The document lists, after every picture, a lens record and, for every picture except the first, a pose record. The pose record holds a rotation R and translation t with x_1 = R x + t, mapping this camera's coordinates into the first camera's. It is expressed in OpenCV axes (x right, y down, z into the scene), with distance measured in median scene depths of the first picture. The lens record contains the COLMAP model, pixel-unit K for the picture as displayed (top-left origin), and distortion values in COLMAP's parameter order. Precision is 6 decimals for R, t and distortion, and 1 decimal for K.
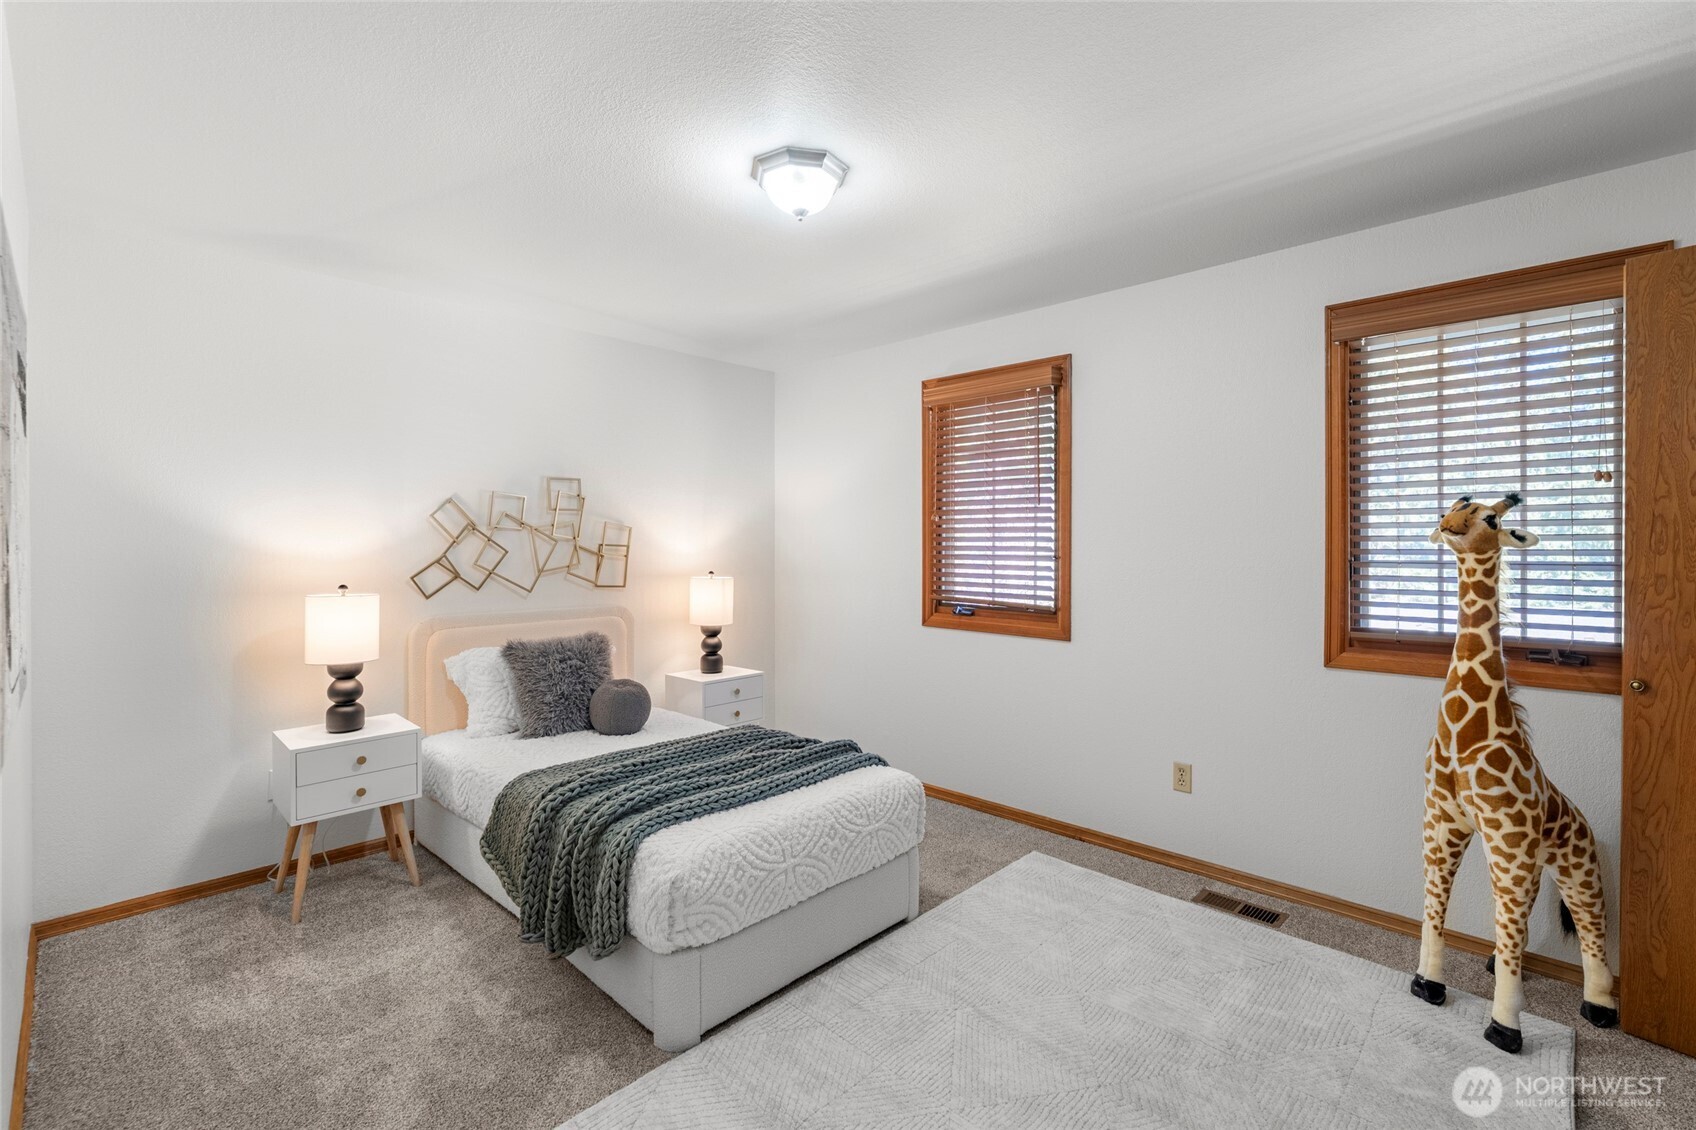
lens RADIAL K [[764.0, 0, 851.4], [0, 764.0, 528.7], [0, 0, 1]] dist [-0.003147, 0.000205]
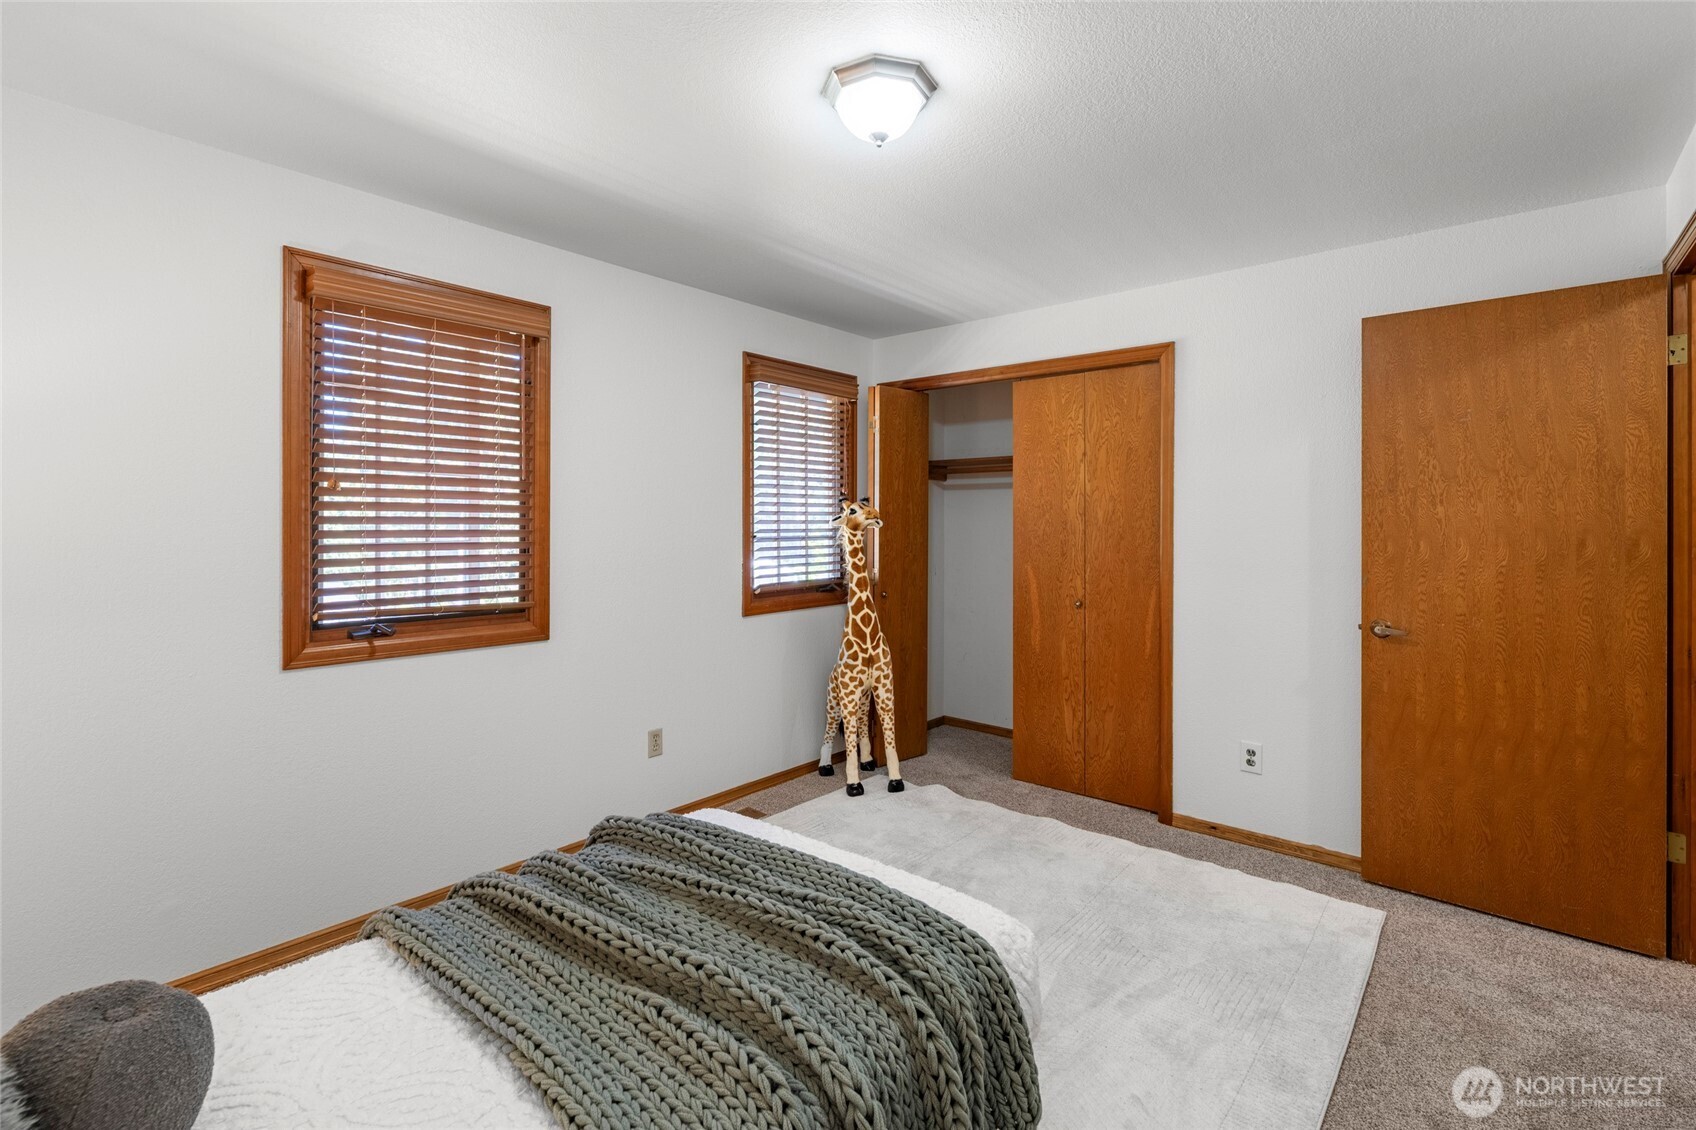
lens RADIAL K [[764.0, 0, 851.4], [0, 764.0, 528.7], [0, 0, 1]] dist [-0.003147, 0.000205]
pose [[-0.058174, -0.000685, 0.998306, -0.591035], [-0.012911, 0.999917, -0.000066, 0.018020], [-0.998223, -0.012893, -0.058178, 0.709243]]
